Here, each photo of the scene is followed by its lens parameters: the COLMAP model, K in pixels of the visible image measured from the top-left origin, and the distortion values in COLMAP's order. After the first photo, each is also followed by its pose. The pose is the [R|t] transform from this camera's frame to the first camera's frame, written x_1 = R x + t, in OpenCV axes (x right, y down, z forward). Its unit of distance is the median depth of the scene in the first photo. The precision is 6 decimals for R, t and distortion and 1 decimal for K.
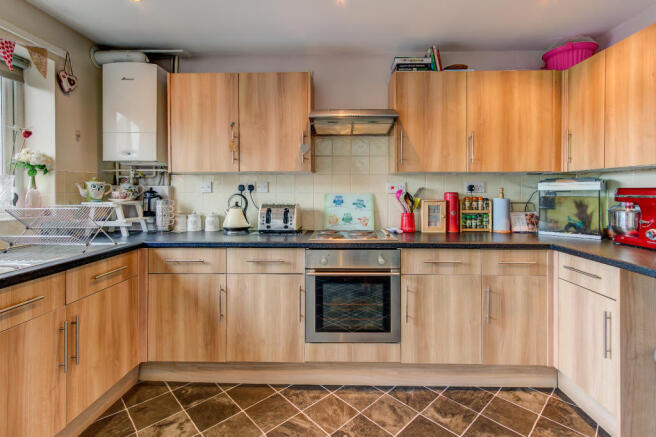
lens RADIAL K [[309.2, 0, 329.6], [0, 309.2, 194.2], [0, 0, 1]] dist [-0.000532, 0.000303]
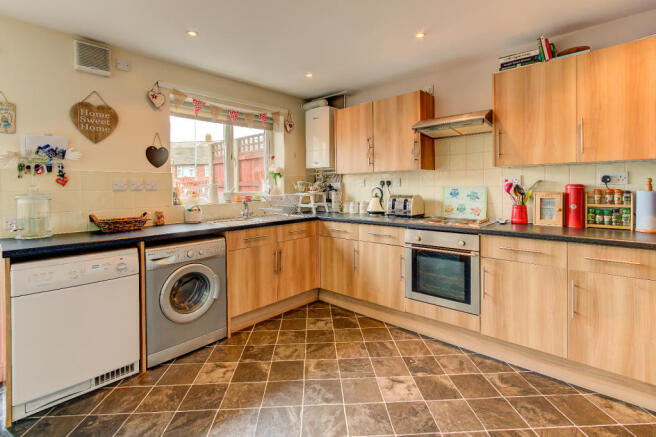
lens RADIAL K [[309.2, 0, 329.6], [0, 309.2, 194.2], [0, 0, 1]] dist [-0.000532, 0.000303]
pose [[0.753833, 0.007216, -0.657026, 0.496790], [0.005211, 0.999843, 0.016959, 0.004474], [0.657045, -0.016208, 0.753677, -0.203282]]
